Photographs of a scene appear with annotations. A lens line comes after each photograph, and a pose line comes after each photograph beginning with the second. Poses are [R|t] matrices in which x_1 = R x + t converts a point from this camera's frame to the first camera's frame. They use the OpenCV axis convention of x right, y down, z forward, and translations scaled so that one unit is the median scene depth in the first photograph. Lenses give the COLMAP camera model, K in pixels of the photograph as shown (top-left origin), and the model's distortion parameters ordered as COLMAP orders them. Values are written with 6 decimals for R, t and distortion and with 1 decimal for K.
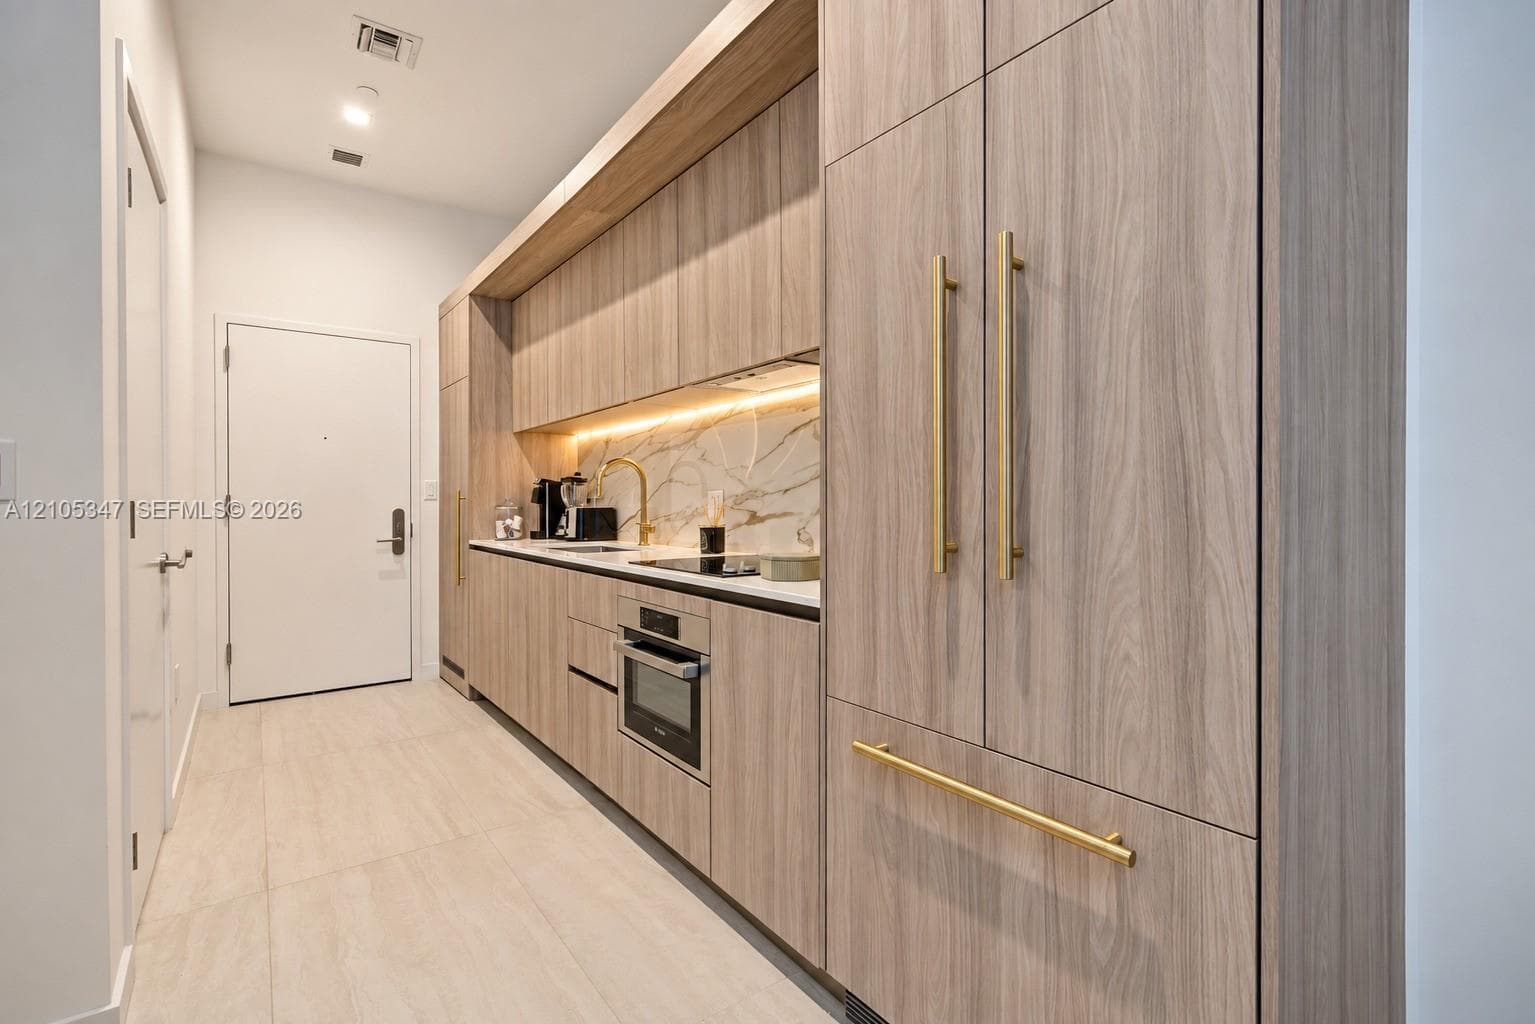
lens RADIAL K [[708.0, 0, 787.2], [0, 708.0, 498.1], [0, 0, 1]] dist [-0.001650, -0.000195]
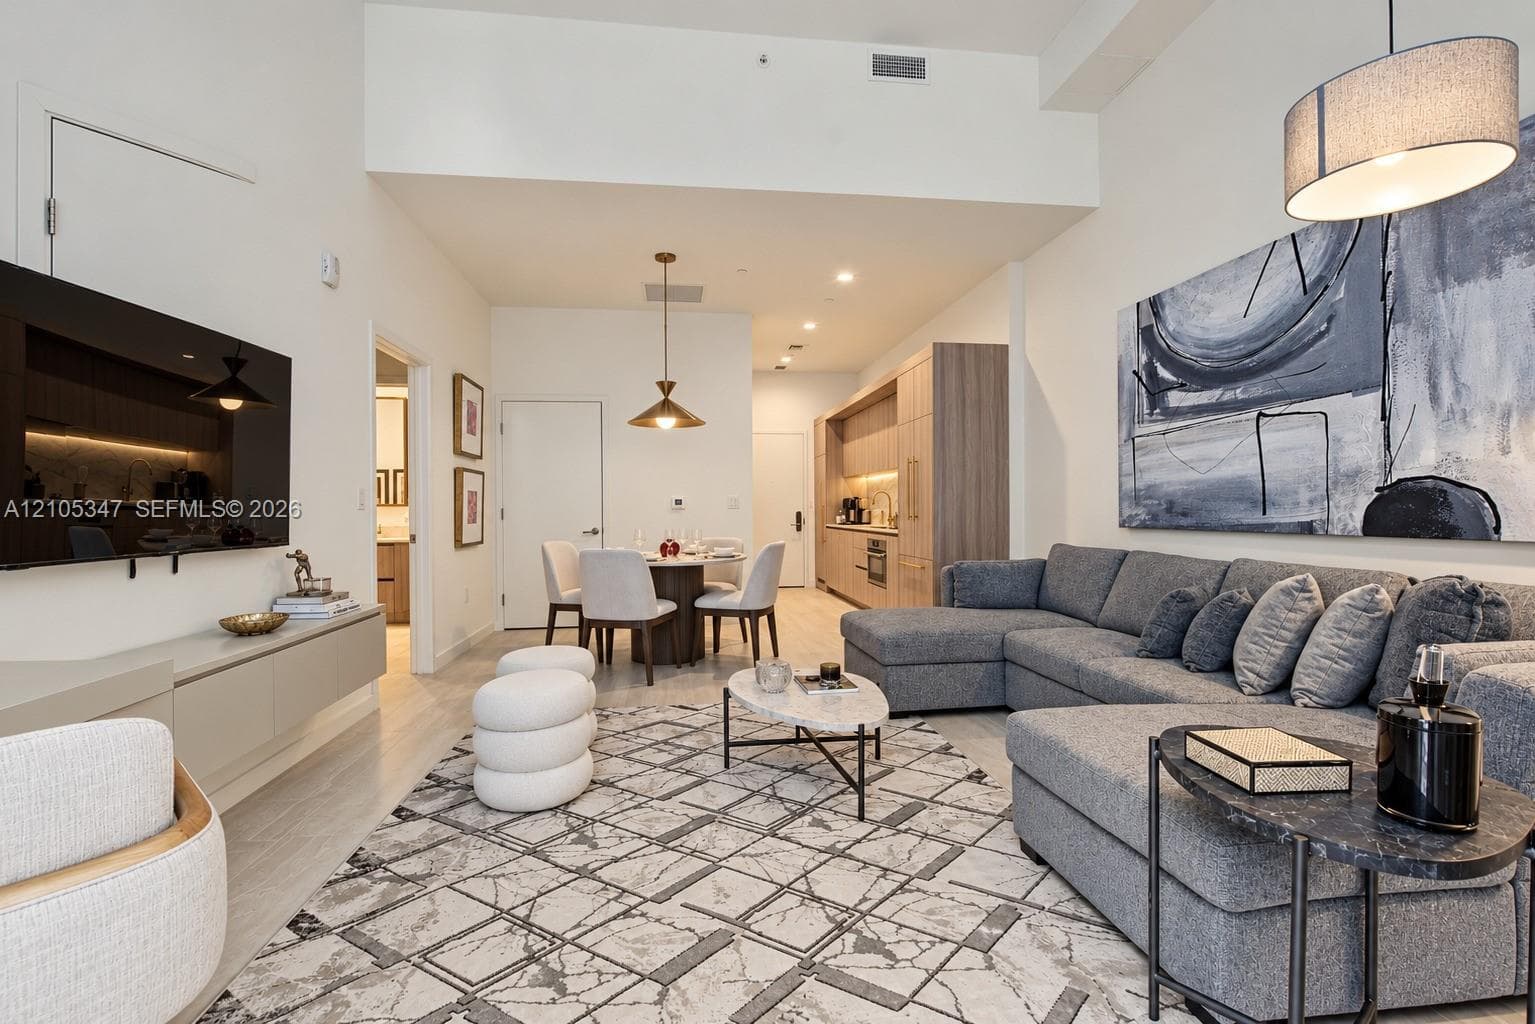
lens RADIAL K [[705.2, 0, 766.6], [0, 705.2, 497.4], [0, 0, 1]] dist [-0.000856, 0.000302]
pose [[0.871100, -0.006345, -0.491066, 0.592857], [0.005581, 0.999980, -0.003021, -0.029300], [0.491075, -0.000110, 0.871117, -1.278151]]
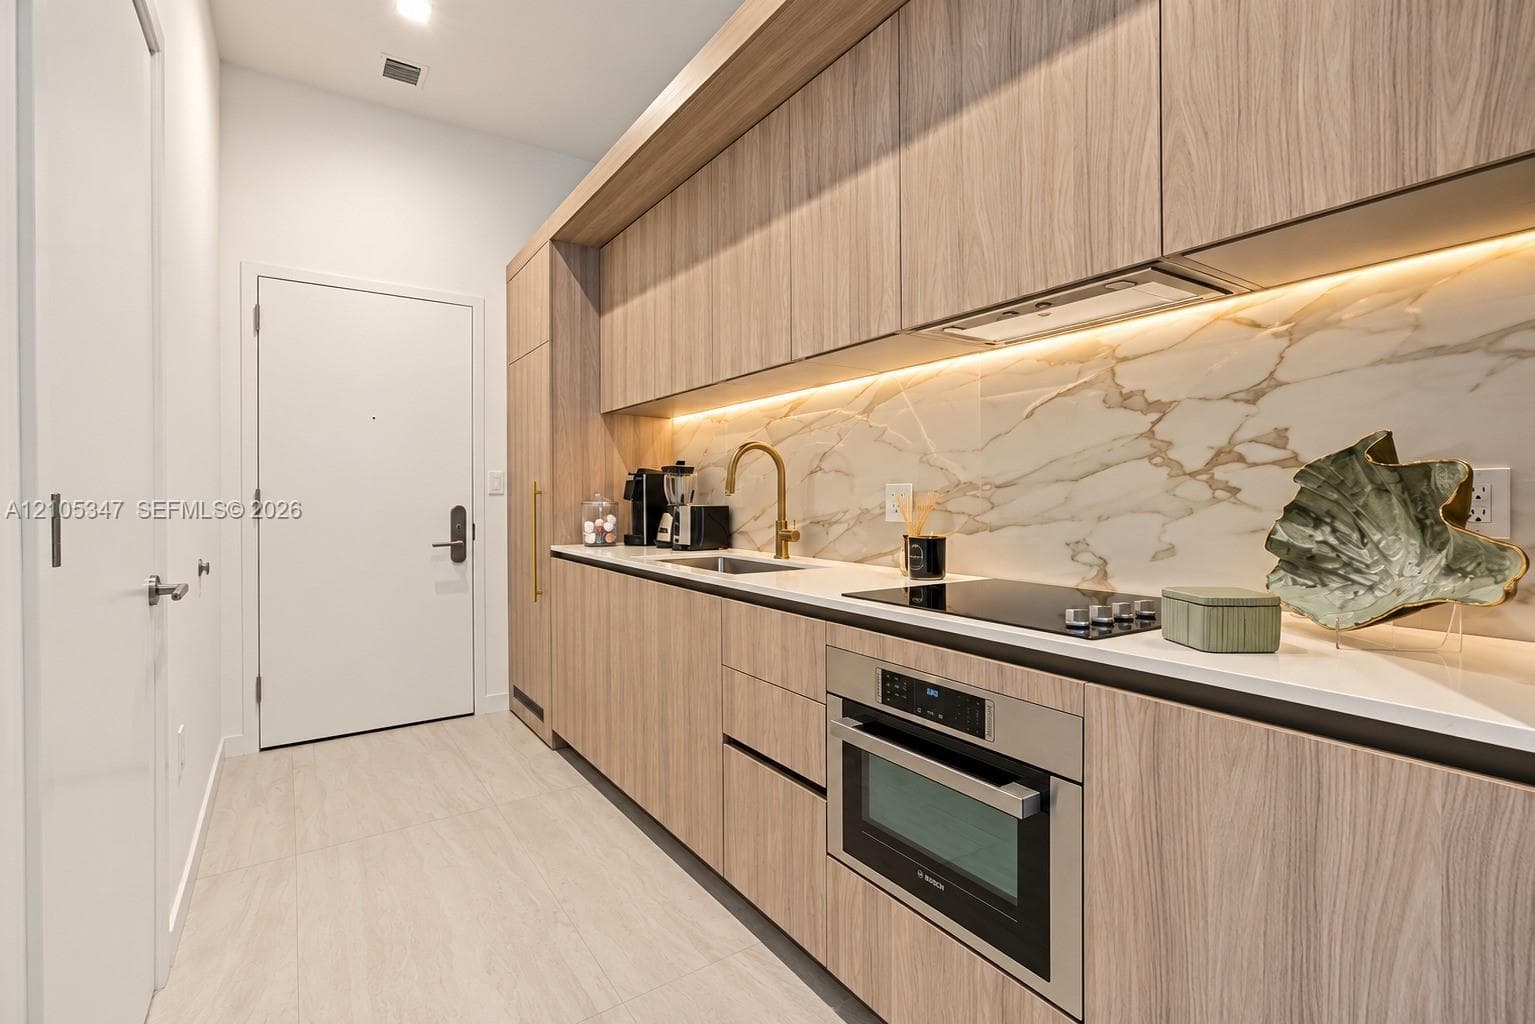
lens RADIAL K [[705.2, 0, 766.6], [0, 705.2, 497.4], [0, 0, 1]] dist [-0.000856, 0.000302]
pose [[0.998463, 0.004300, -0.055249, -0.174053], [-0.004043, 0.999980, 0.004767, -0.000301], [0.055268, -0.004536, 0.998461, 0.237642]]
